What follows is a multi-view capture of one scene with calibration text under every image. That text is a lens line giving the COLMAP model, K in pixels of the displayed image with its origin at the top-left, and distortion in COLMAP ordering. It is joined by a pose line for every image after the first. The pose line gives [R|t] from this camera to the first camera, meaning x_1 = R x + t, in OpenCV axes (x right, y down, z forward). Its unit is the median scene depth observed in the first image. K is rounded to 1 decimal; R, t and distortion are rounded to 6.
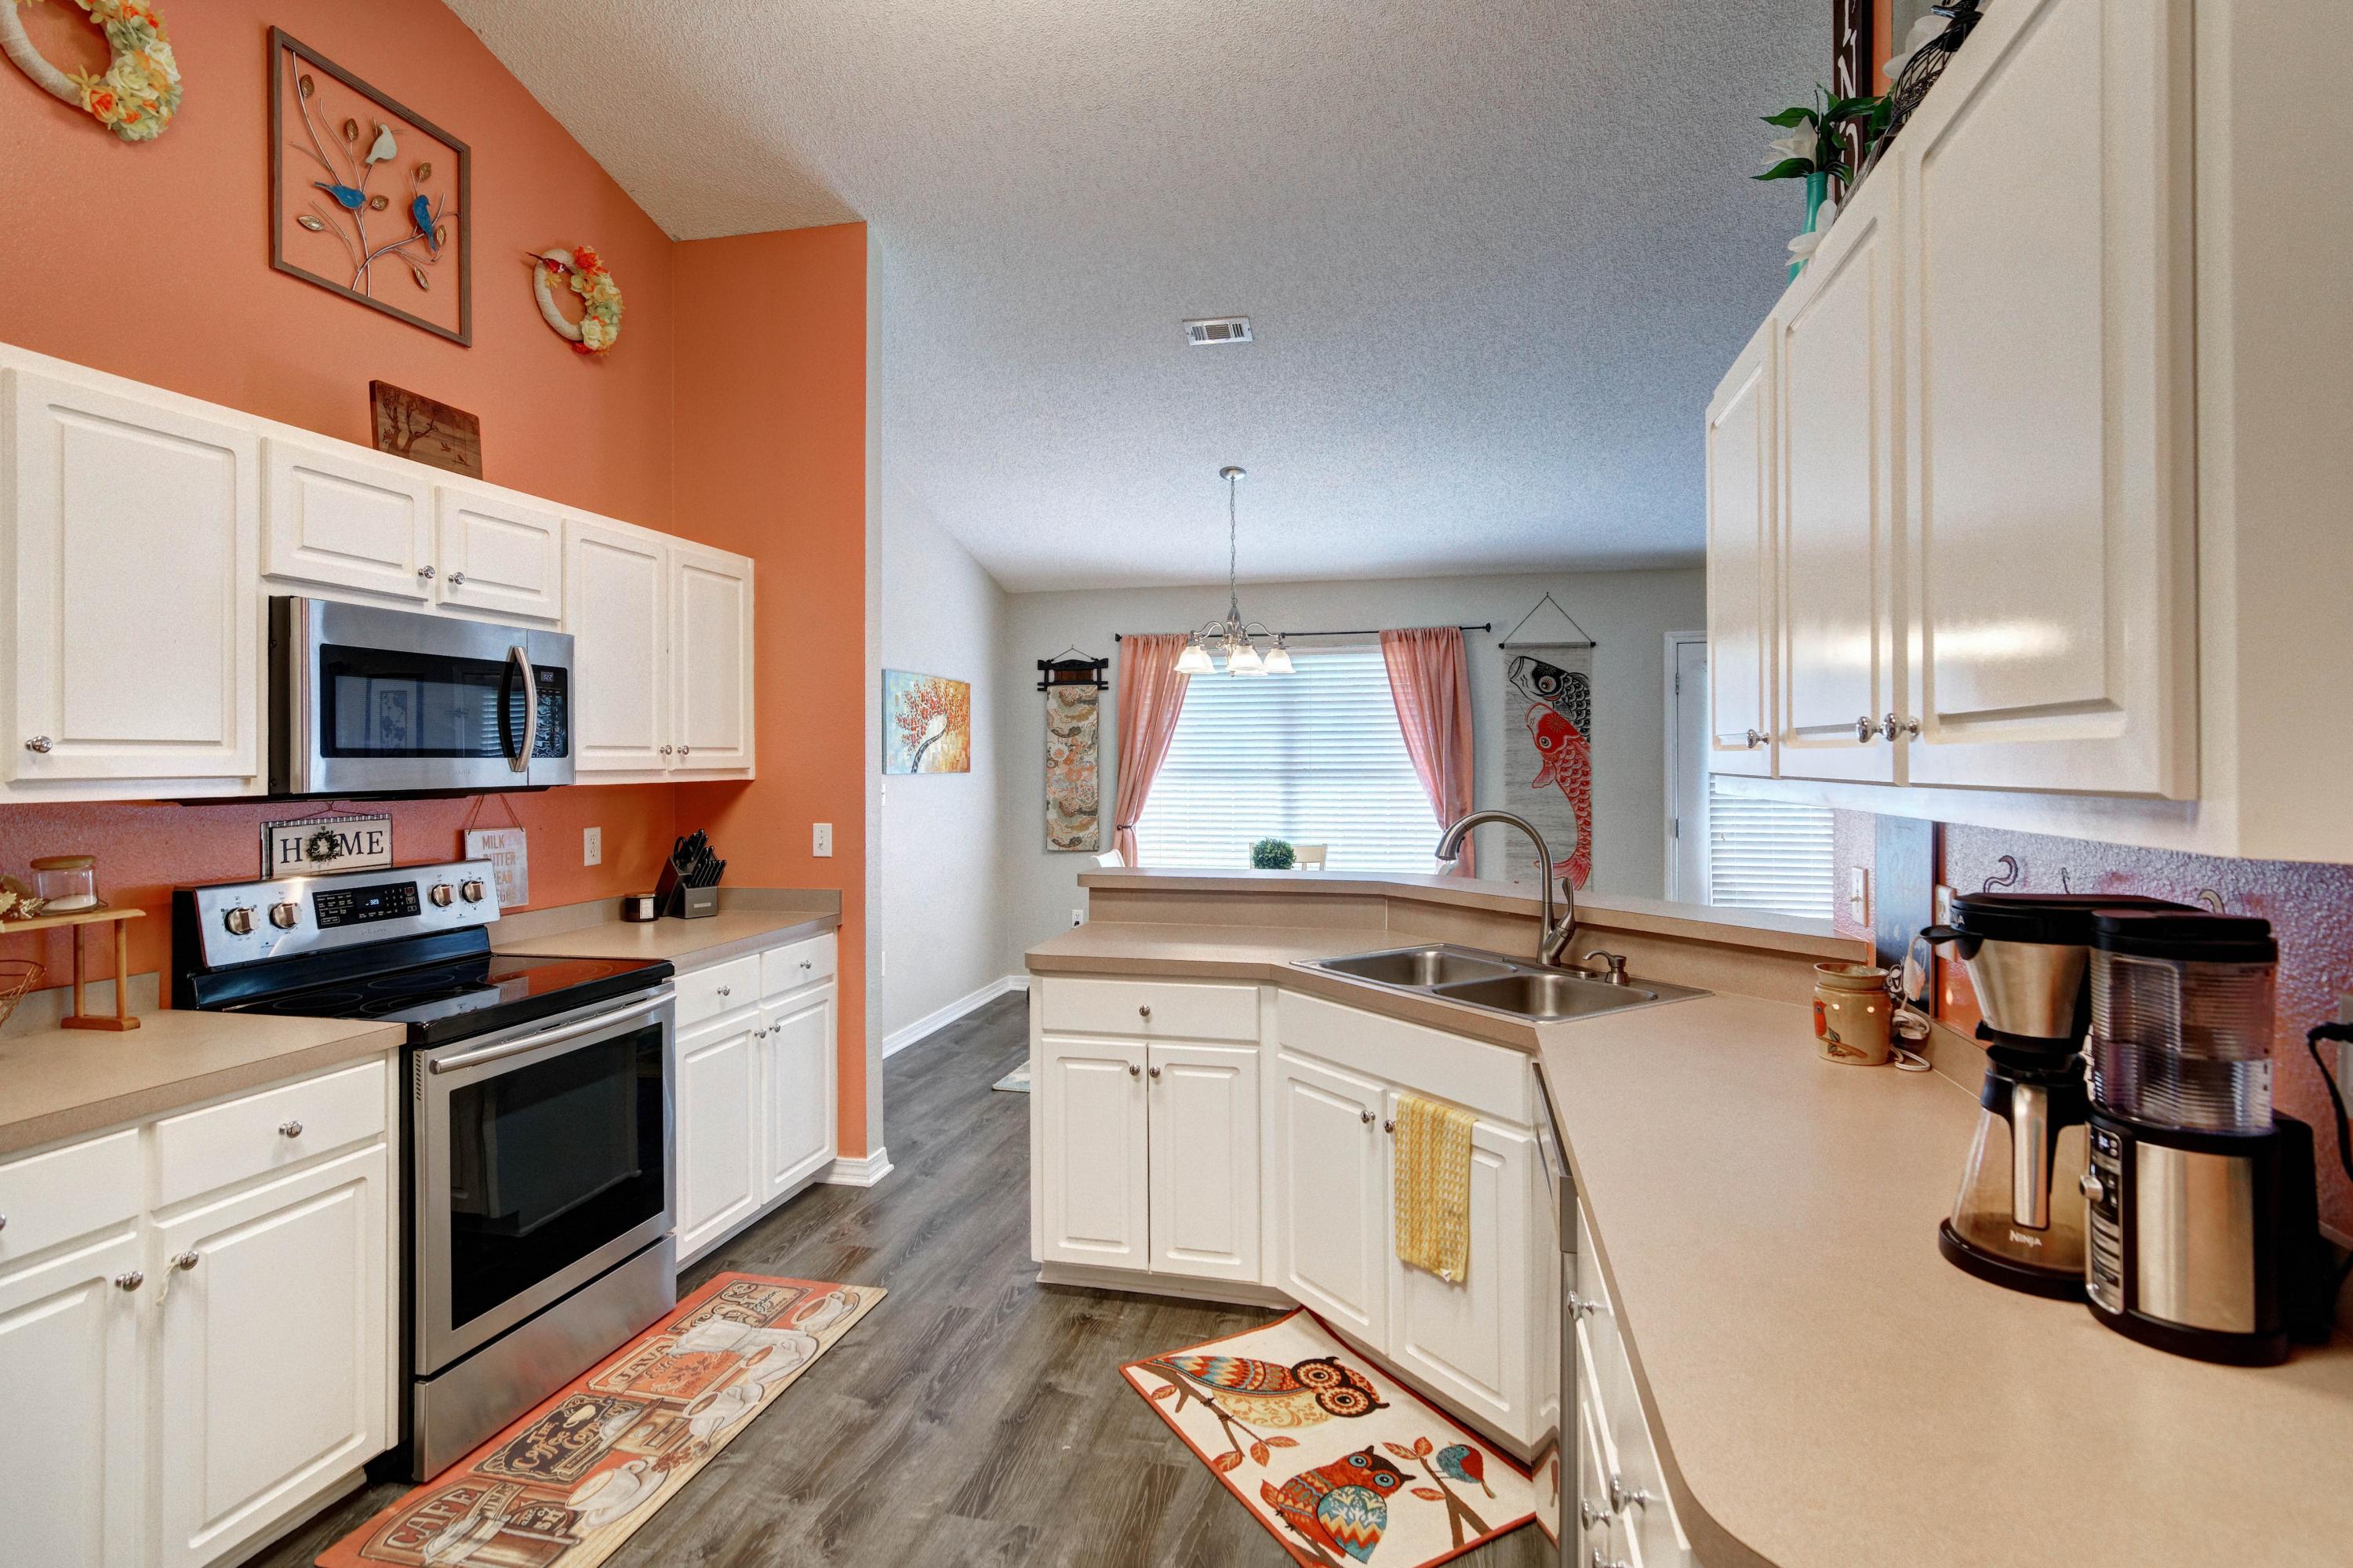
lens RADIAL K [[1161.7, 0, 1175.3], [0, 1161.7, 754.9], [0, 0, 1]] dist [0.006272, -0.000485]
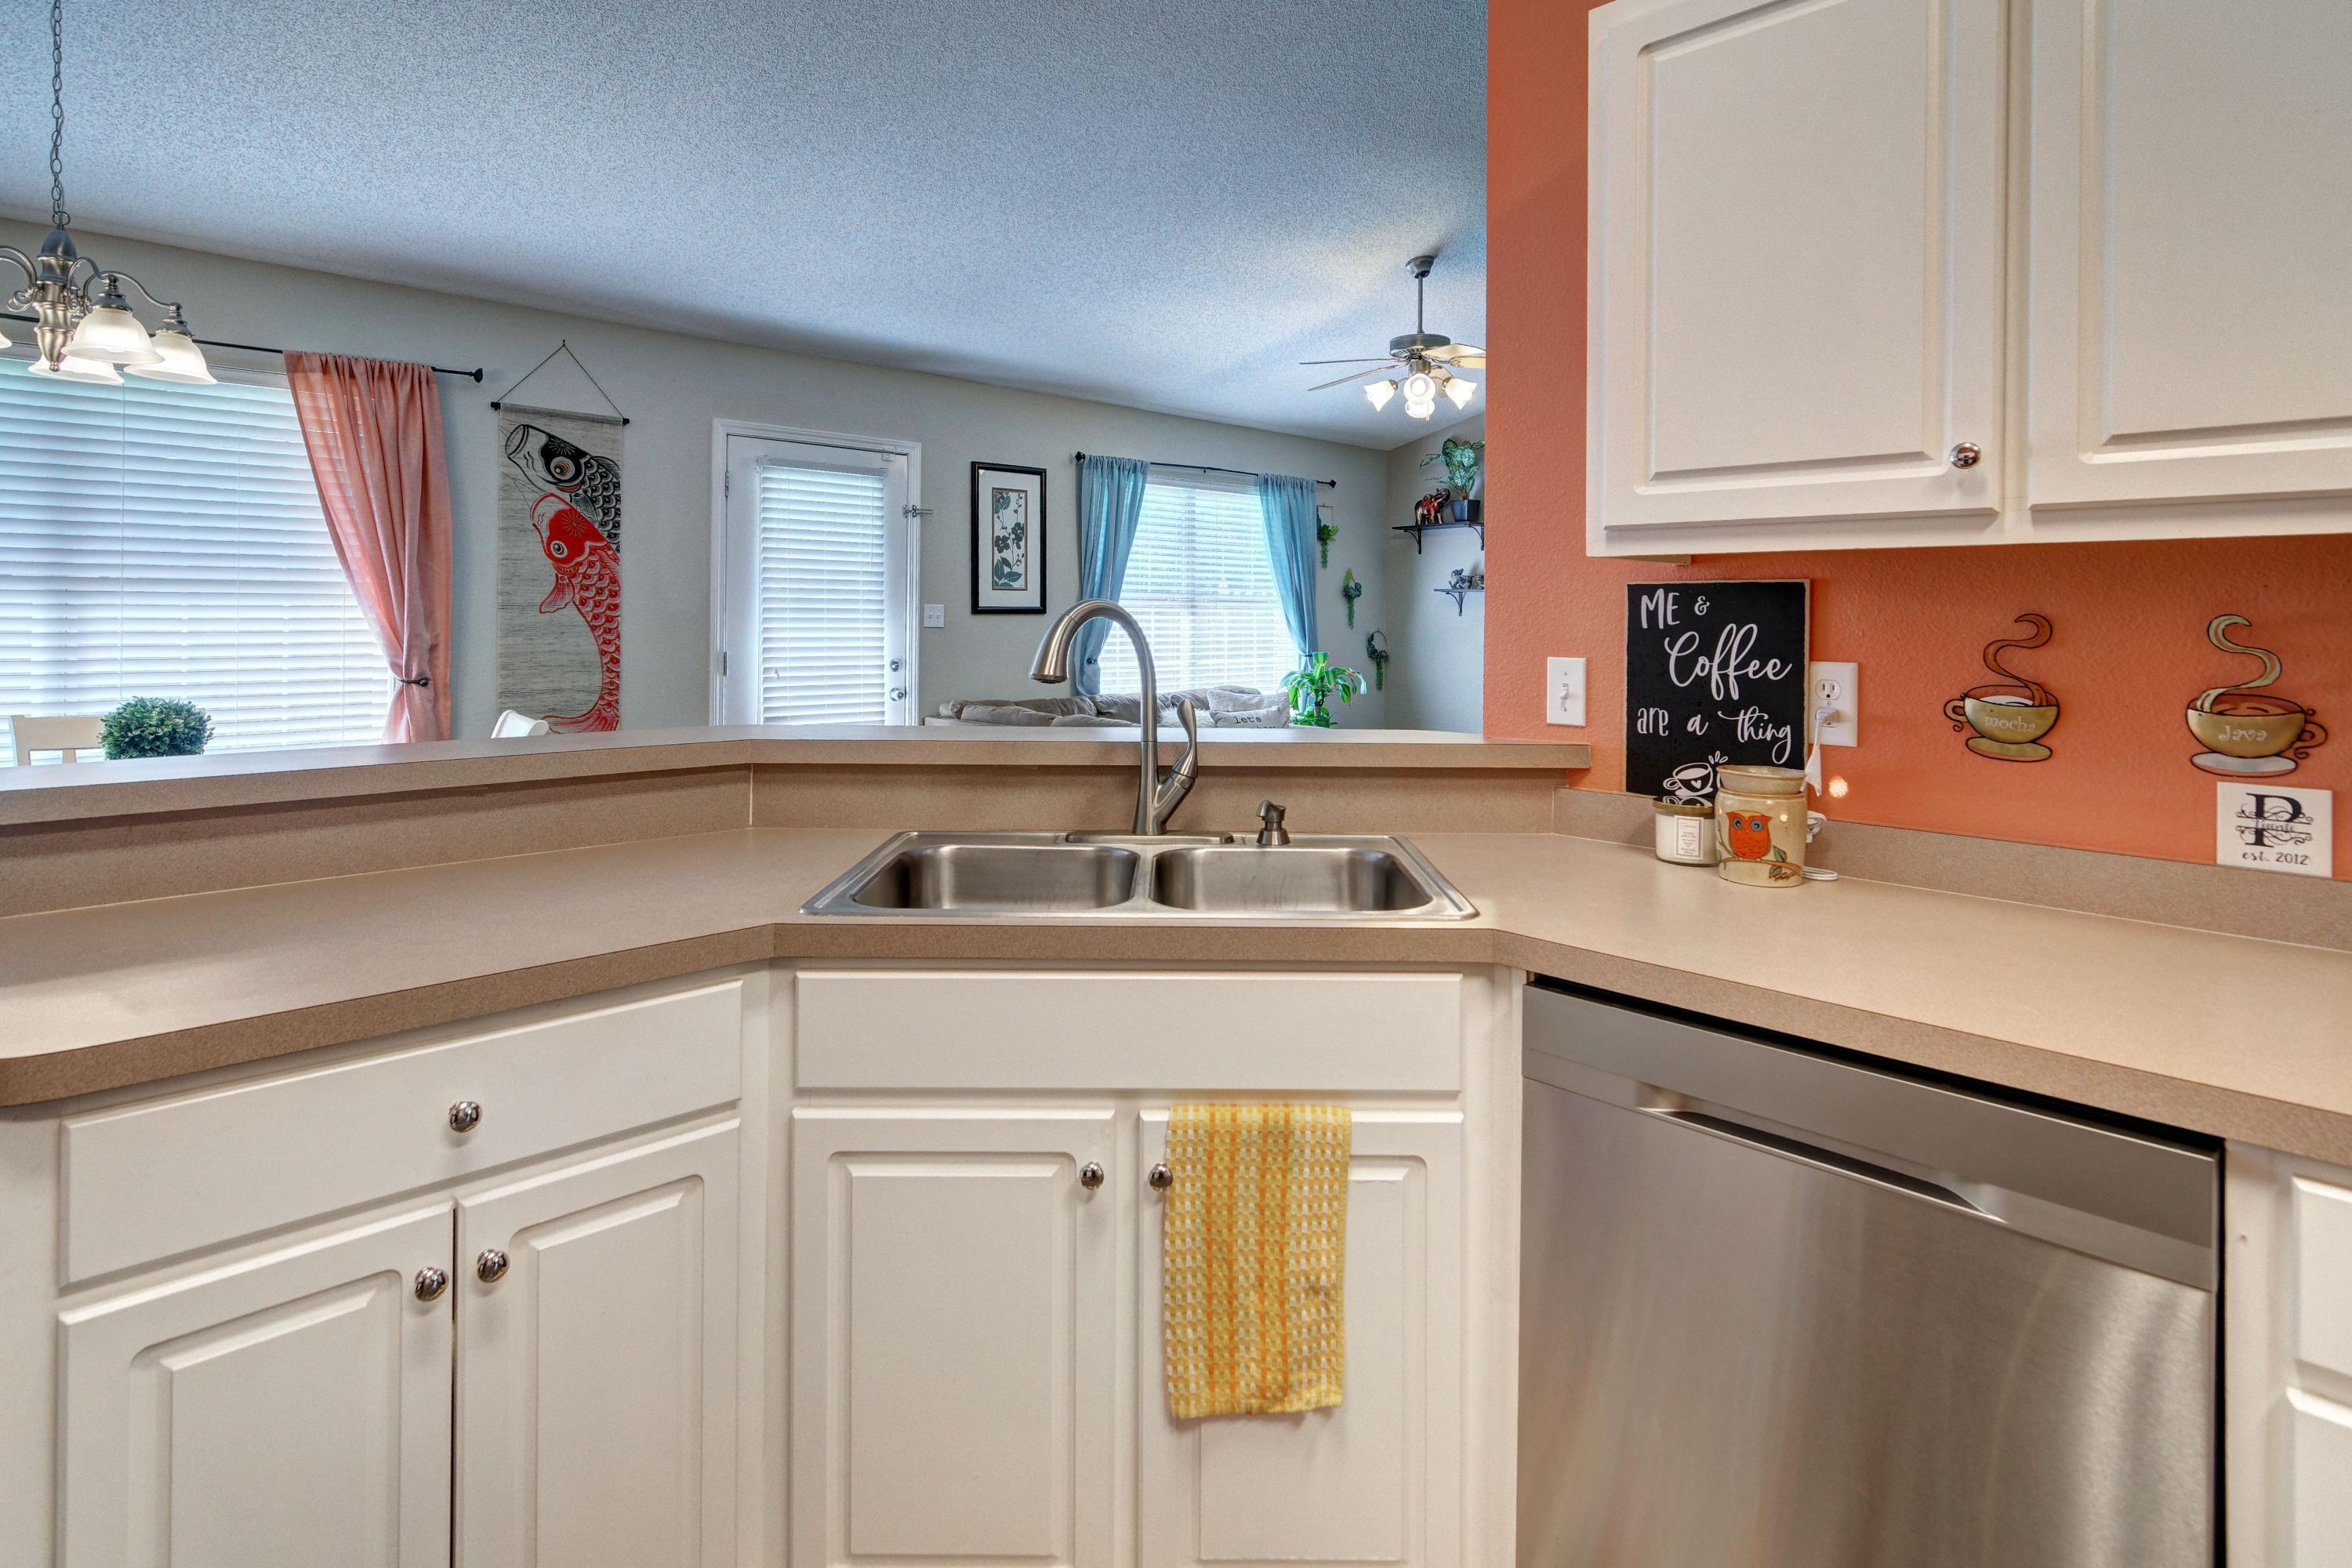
lens RADIAL K [[1225.2, 0, 1182.9], [0, 1225.2, 611.4], [0, 0, 1]] dist [0.004991, -0.001089]
pose [[0.536726, 0.009432, 0.843704, -0.236666], [-0.012479, 0.999917, -0.003240, 0.052867], [-0.843664, -0.008789, 0.536799, 0.578723]]
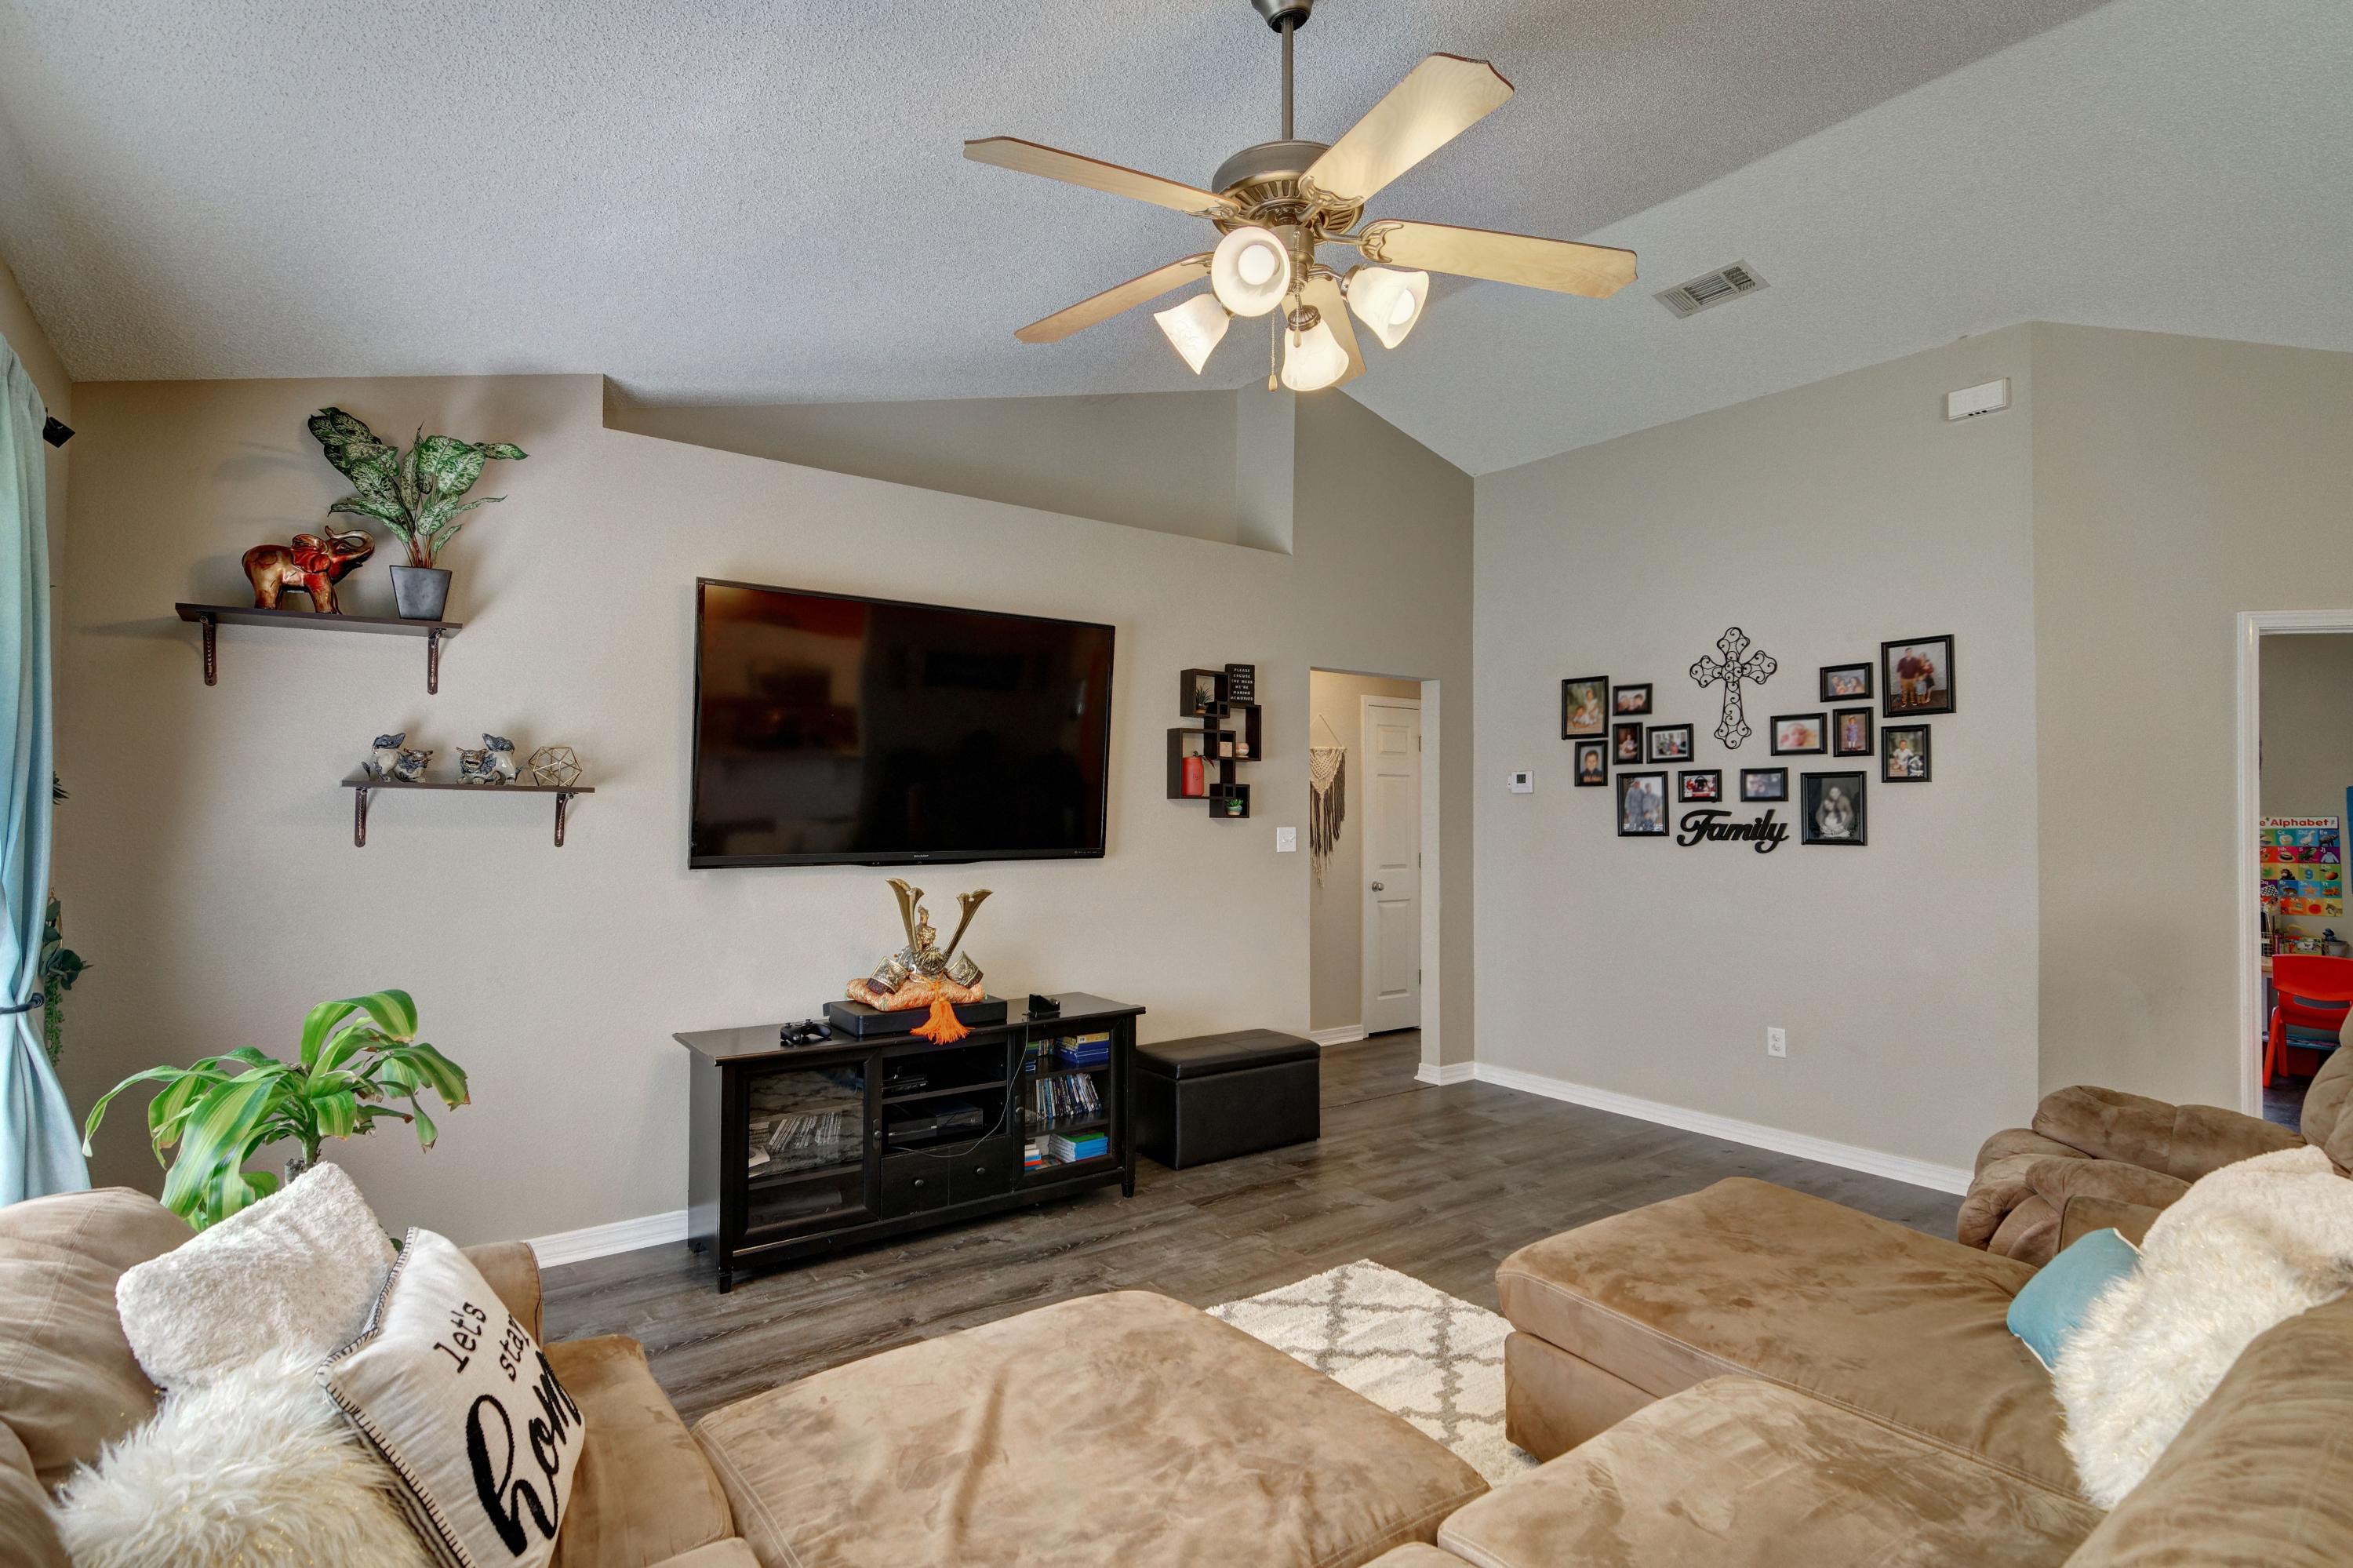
lens RADIAL K [[1162.7, 0, 1176.5], [0, 1162.7, 784.0], [0, 0, 1]] dist [0.008167, -0.000033]
pose [[-0.756344, 0.010742, 0.654086, 1.131992], [-0.006356, 0.999697, -0.023767, 0.008717], [-0.654143, -0.022133, -0.756047, 1.855080]]
